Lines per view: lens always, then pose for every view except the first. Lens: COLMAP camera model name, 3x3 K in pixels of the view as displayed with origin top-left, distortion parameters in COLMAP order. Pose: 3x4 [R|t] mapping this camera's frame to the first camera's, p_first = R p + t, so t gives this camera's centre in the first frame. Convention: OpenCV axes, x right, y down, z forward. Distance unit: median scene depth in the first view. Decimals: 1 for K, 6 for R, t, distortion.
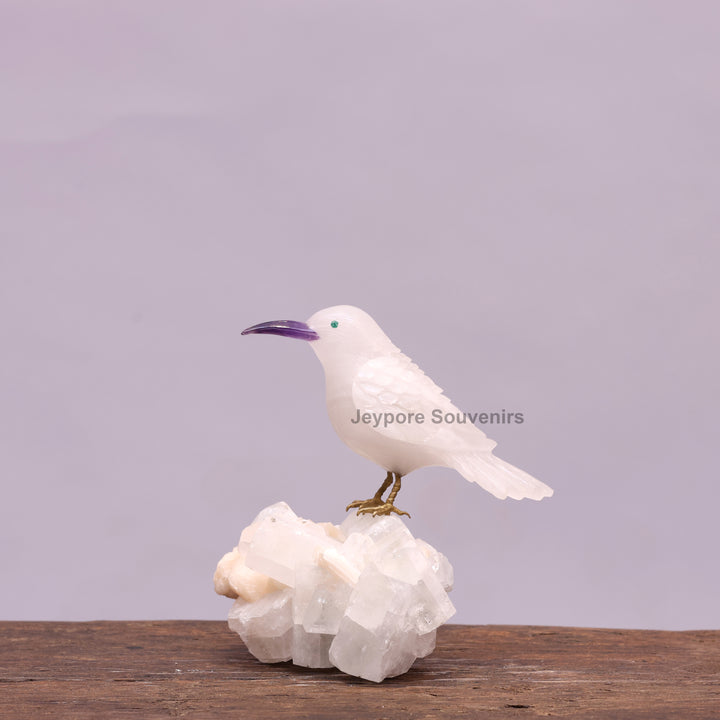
lens RADIAL K [[3150.7, 0, 360.0], [0, 3150.7, 360.0], [0, 0, 1]] dist [0.420004, 2.277900]
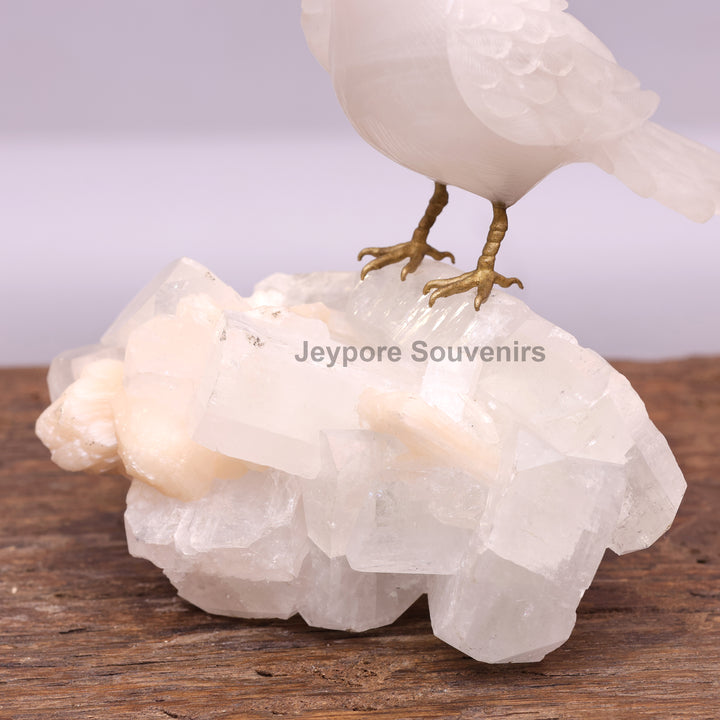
lens RADIAL K [[3150.7, 0, 360.0], [0, 3150.7, 360.0], [0, 0, 1]] dist [0.420004, 2.277900]
pose [[0.902084, -0.170091, 0.396627, -0.193226], [0.040987, 0.948667, 0.313610, -0.087408], [-0.429609, -0.266646, 0.862749, 0.605383]]
